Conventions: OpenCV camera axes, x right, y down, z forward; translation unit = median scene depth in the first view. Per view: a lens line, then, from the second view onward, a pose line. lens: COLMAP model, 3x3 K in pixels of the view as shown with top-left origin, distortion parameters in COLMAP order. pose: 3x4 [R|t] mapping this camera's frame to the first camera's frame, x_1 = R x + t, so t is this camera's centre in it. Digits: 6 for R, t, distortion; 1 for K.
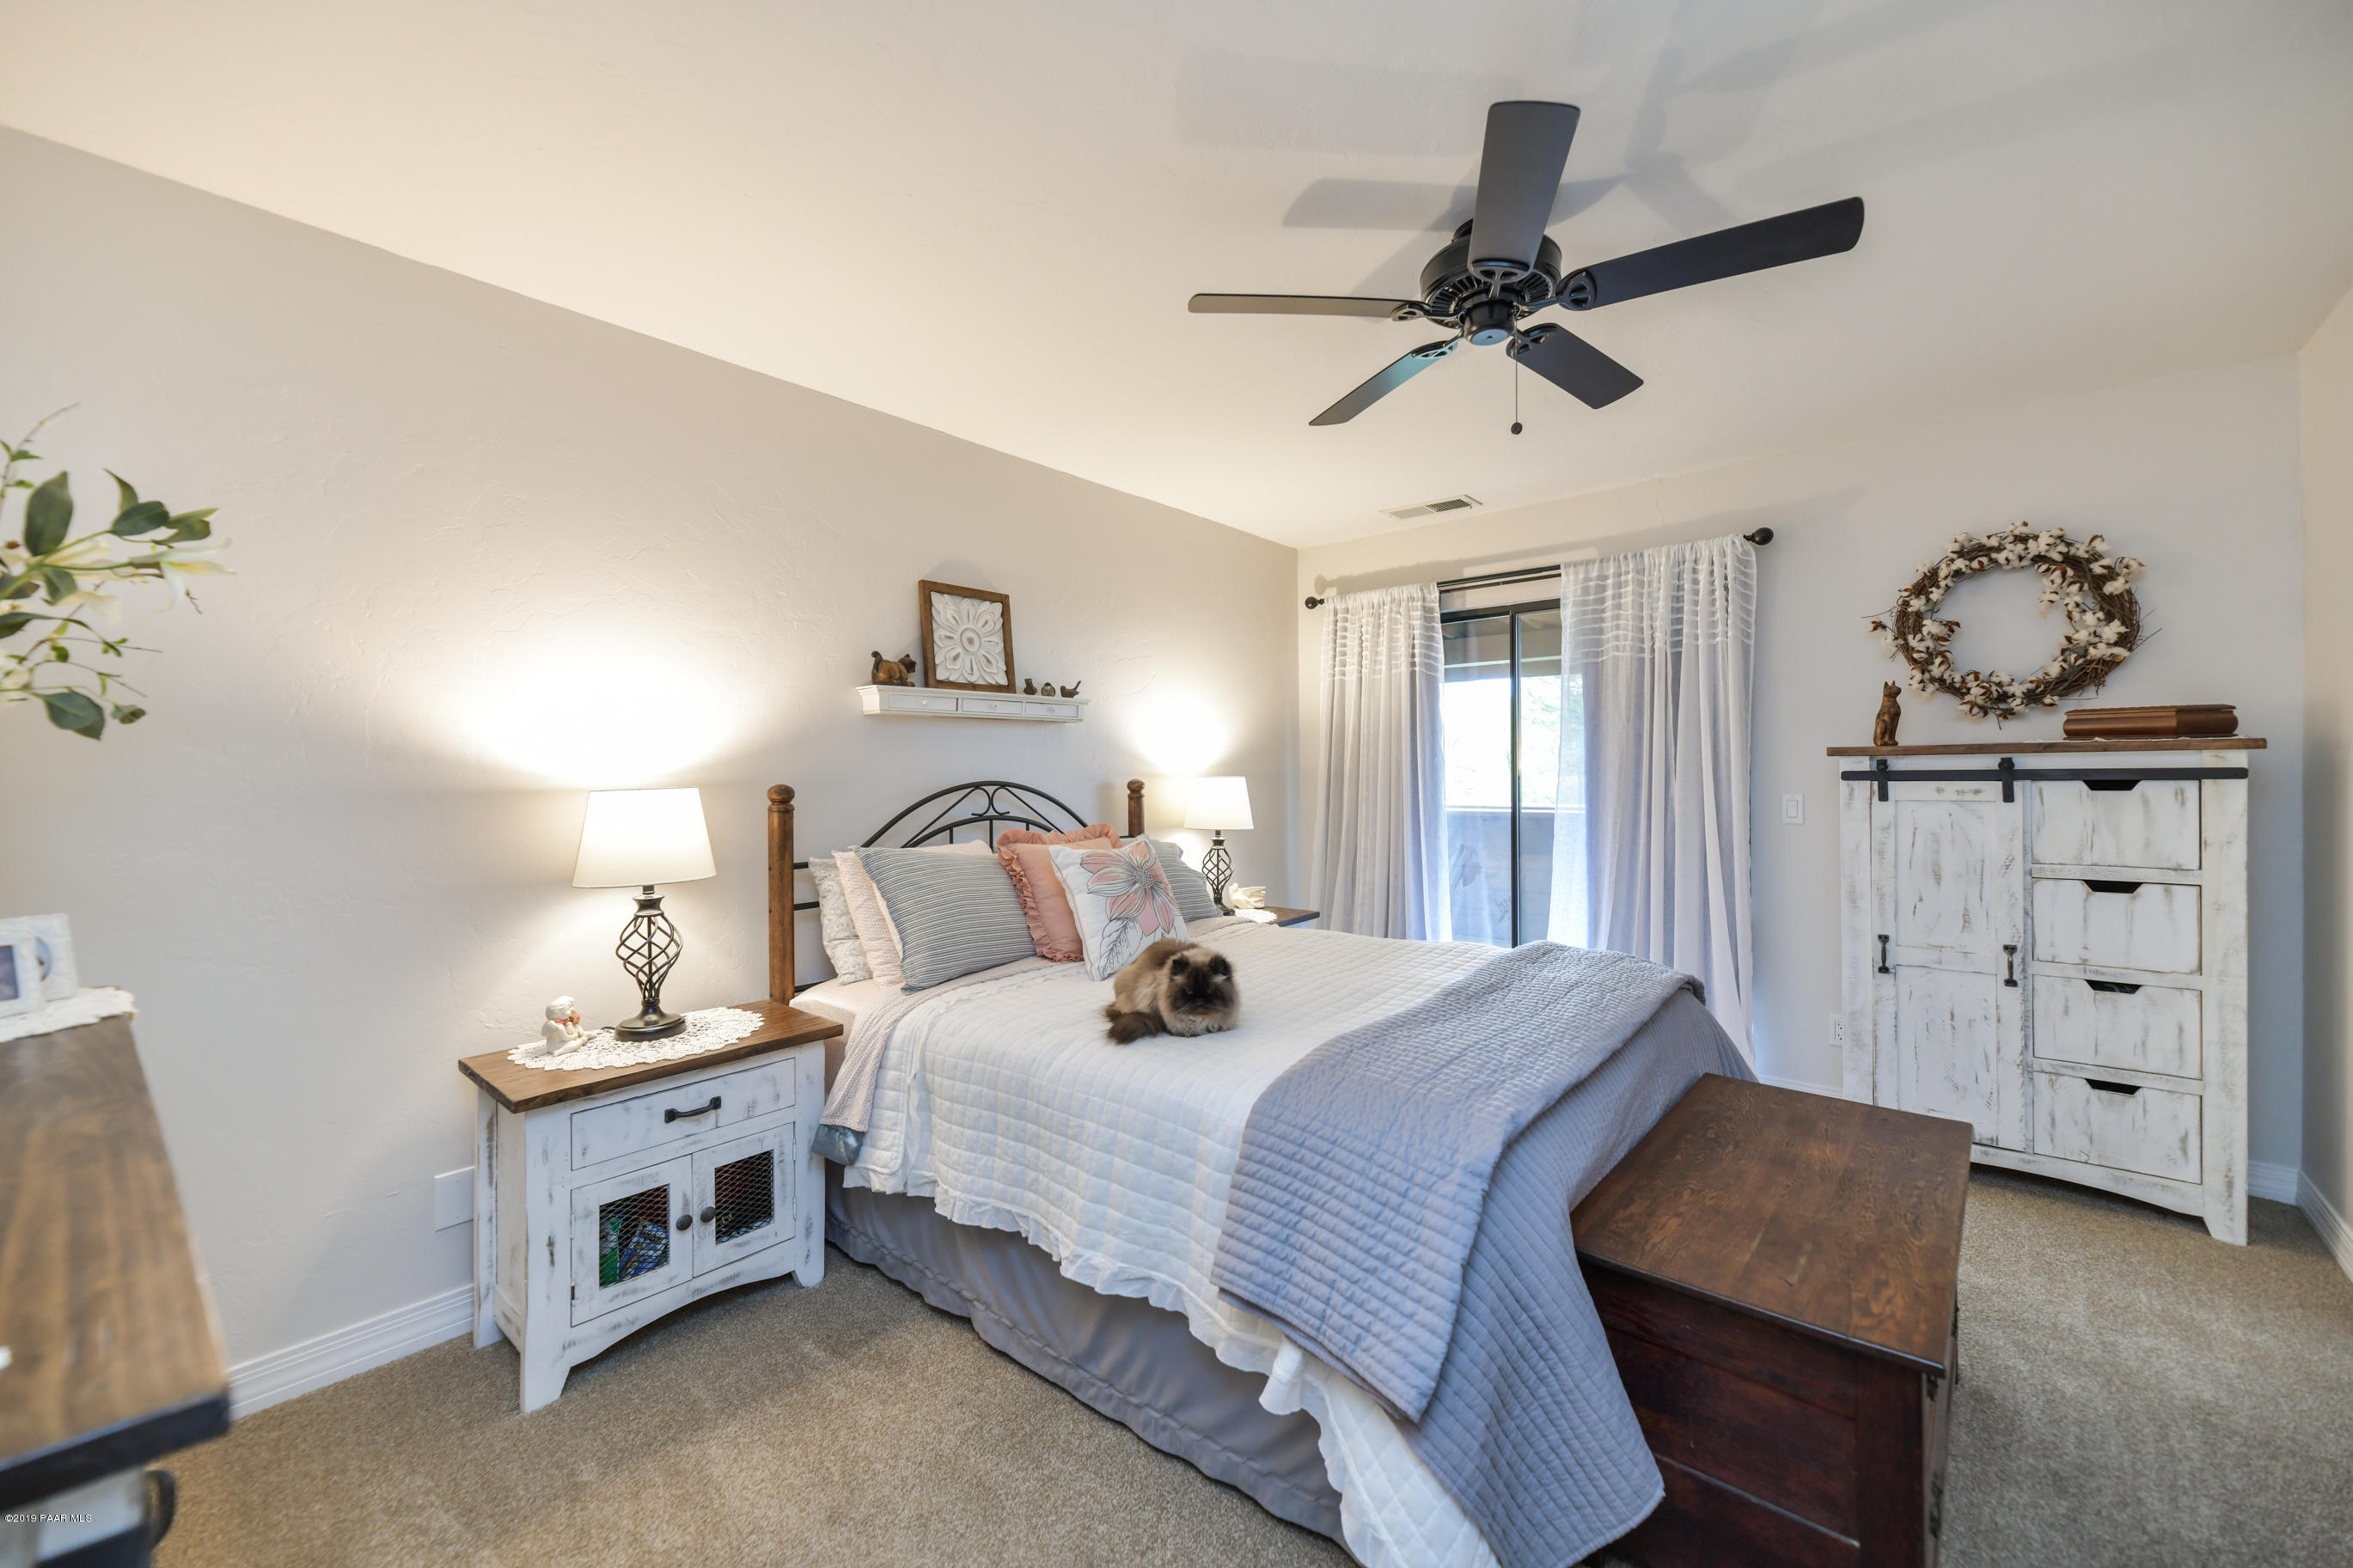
lens RADIAL K [[947.0, 0, 1166.9], [0, 947.0, 779.1], [0, 0, 1]] dist [0.012019, -0.003380]
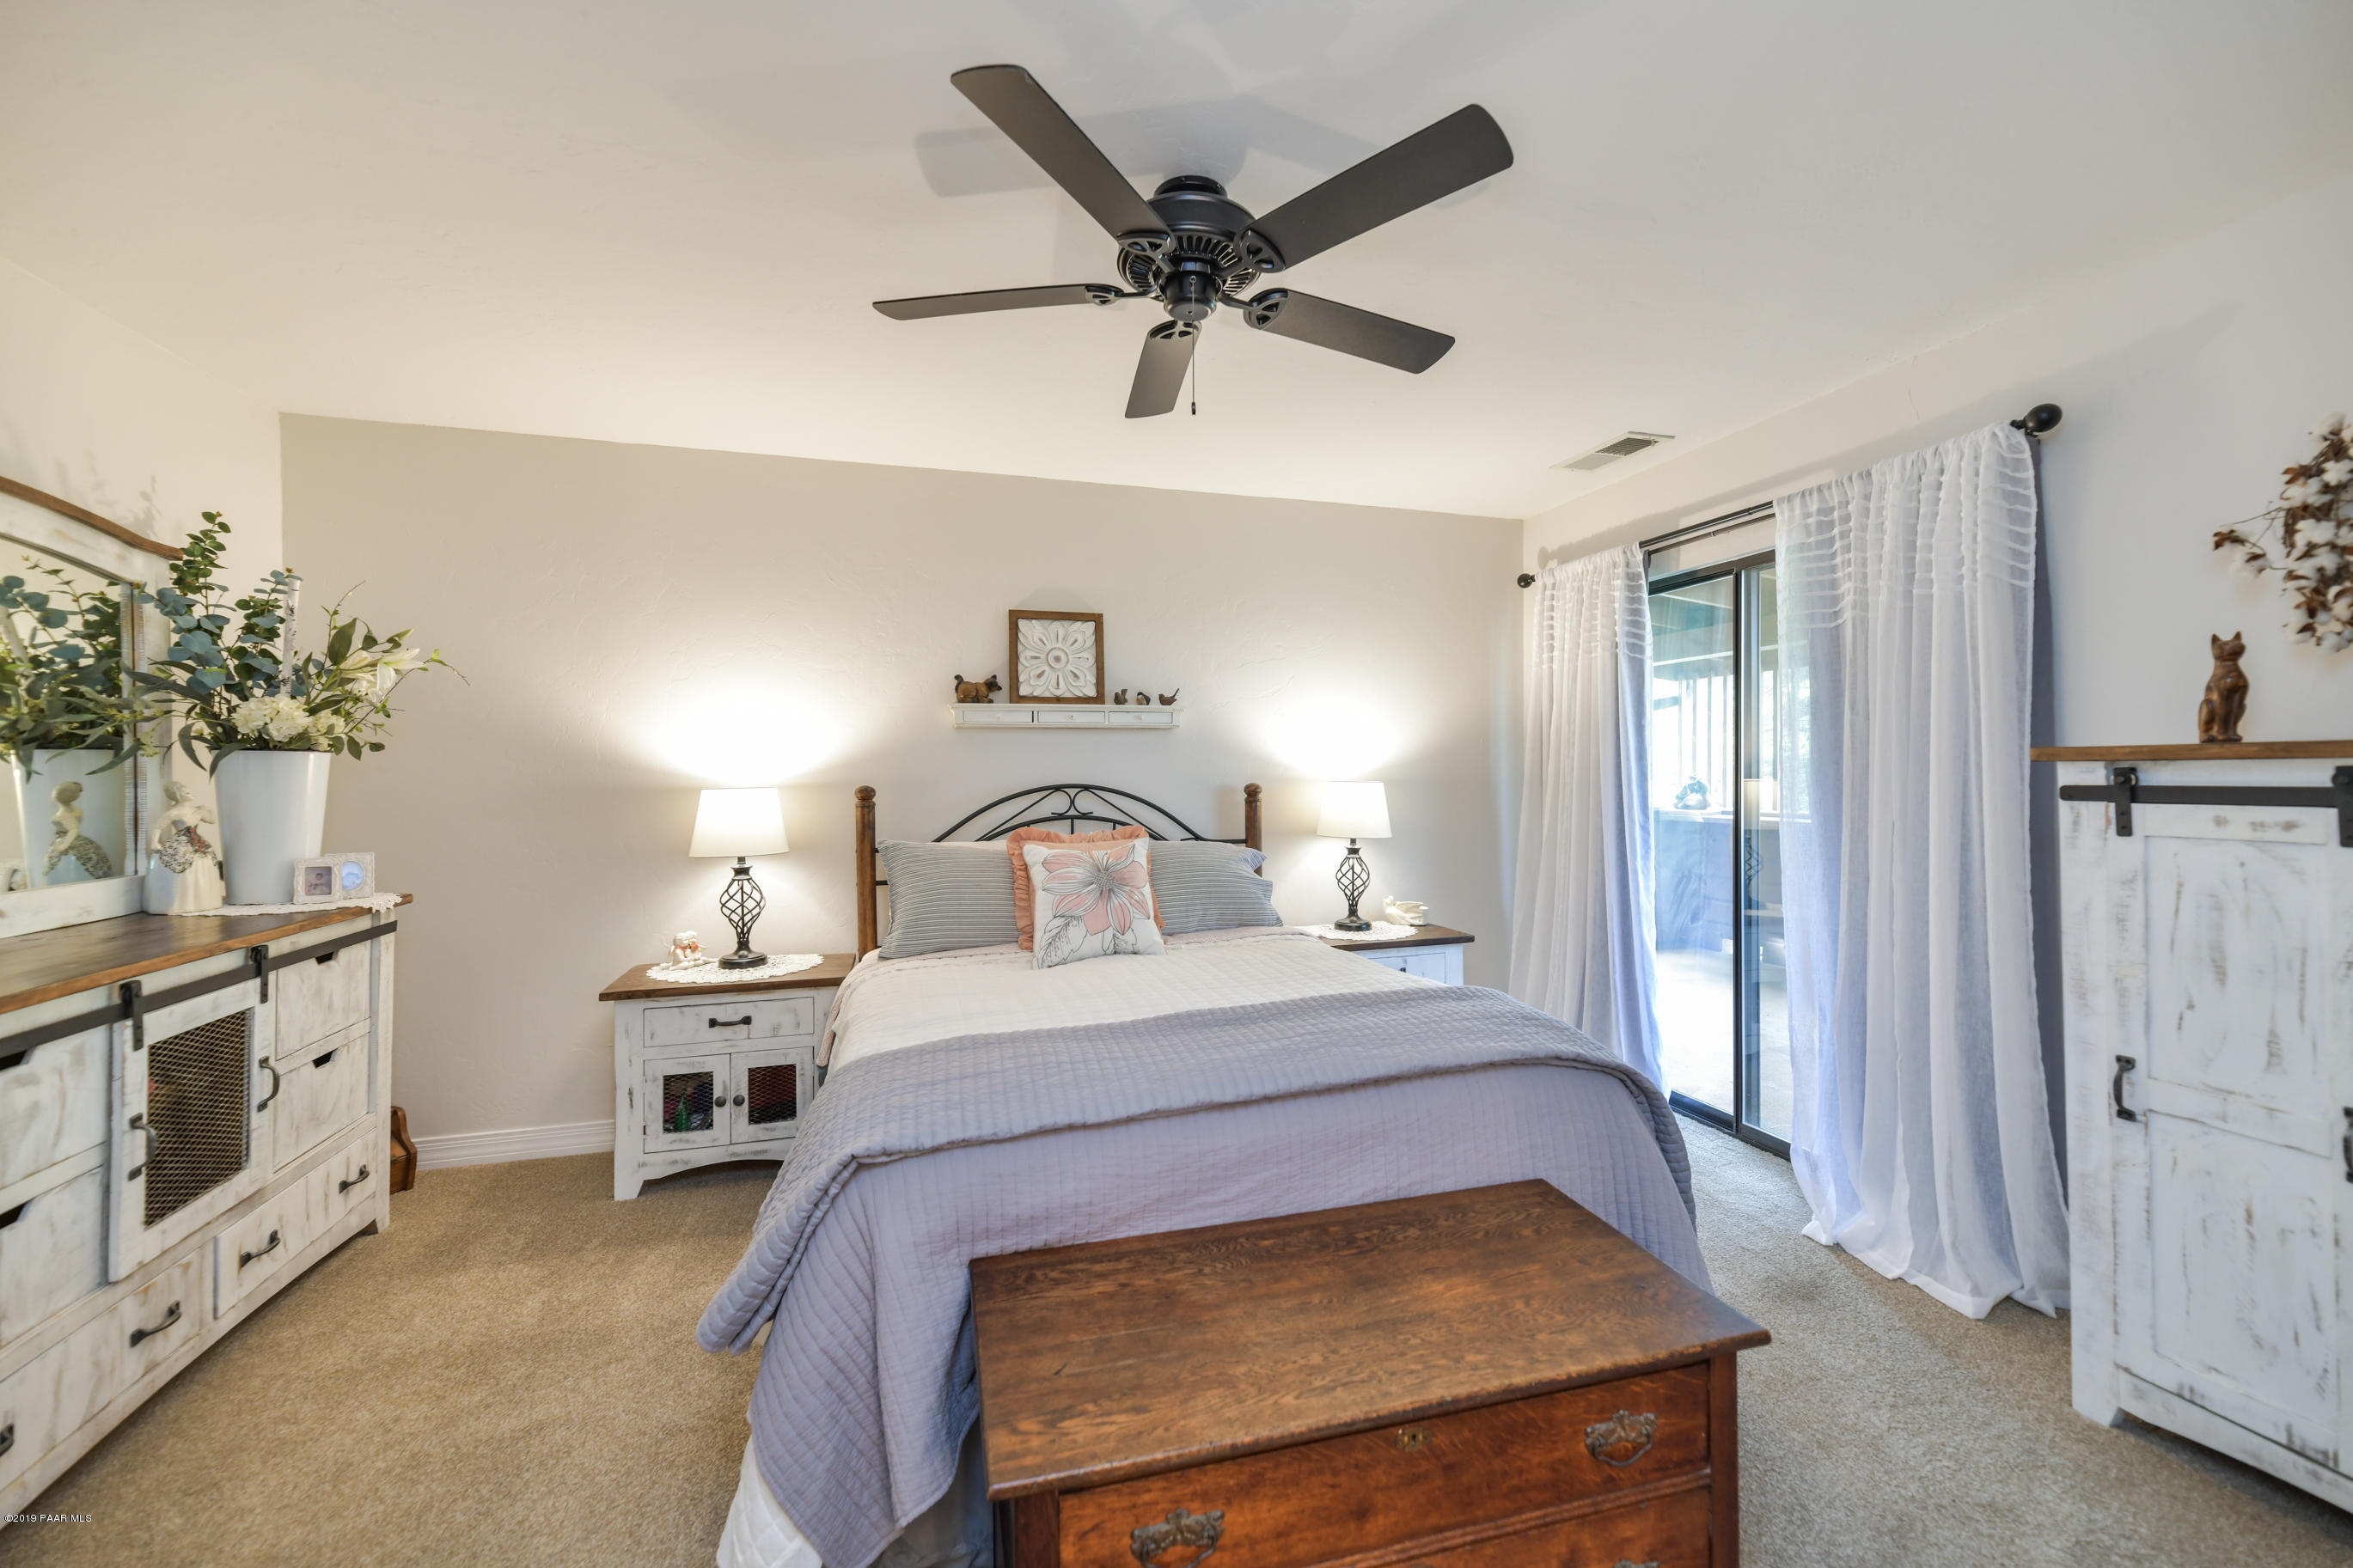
lens RADIAL K [[947.0, 0, 1166.9], [0, 947.0, 779.1], [0, 0, 1]] dist [0.012019, -0.003380]
pose [[0.830276, 0.009162, -0.557277, 0.550359], [-0.006965, 0.999957, 0.006063, -0.011697], [0.557309, -0.001153, 0.830304, 0.147004]]
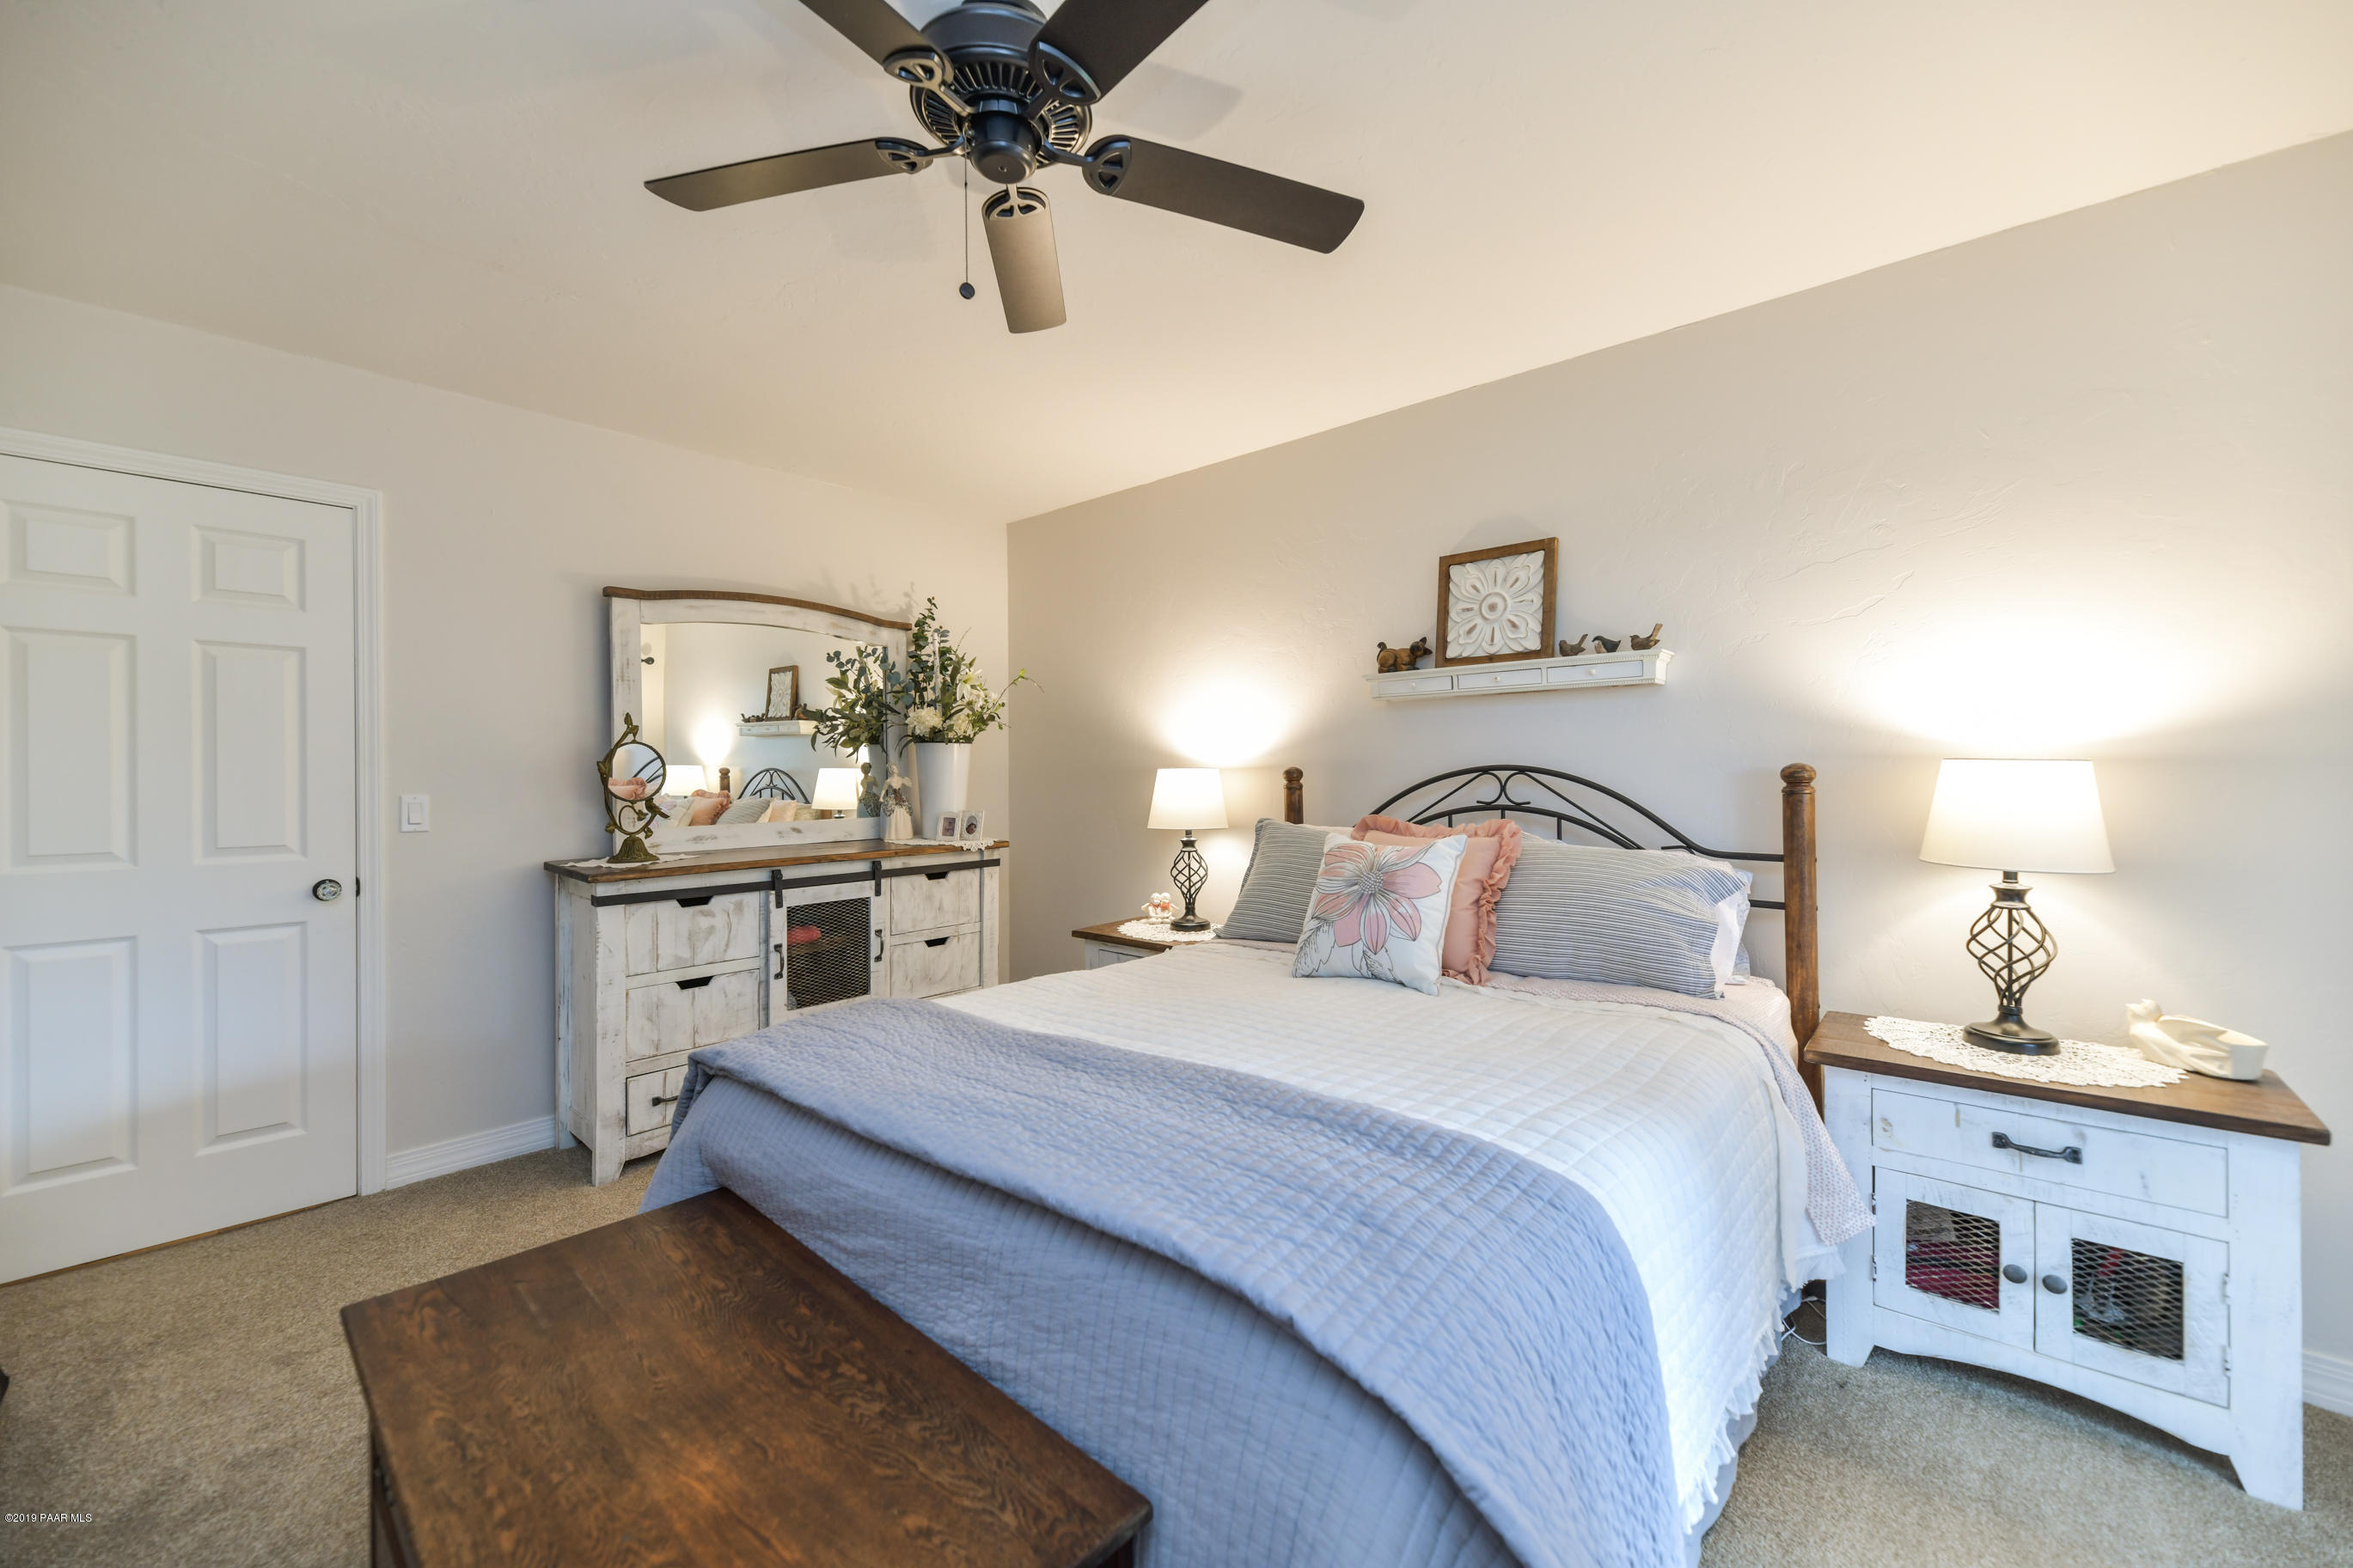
lens RADIAL K [[926.4, 0, 1165.8], [0, 926.4, 772.4], [0, 0, 1]] dist [-0.000076, -0.000102]
pose [[-0.037156, 0.008722, -0.999271, 0.703020], [-0.003928, 0.999953, 0.008874, 0.002688], [0.999302, 0.004255, -0.037120, 0.759126]]
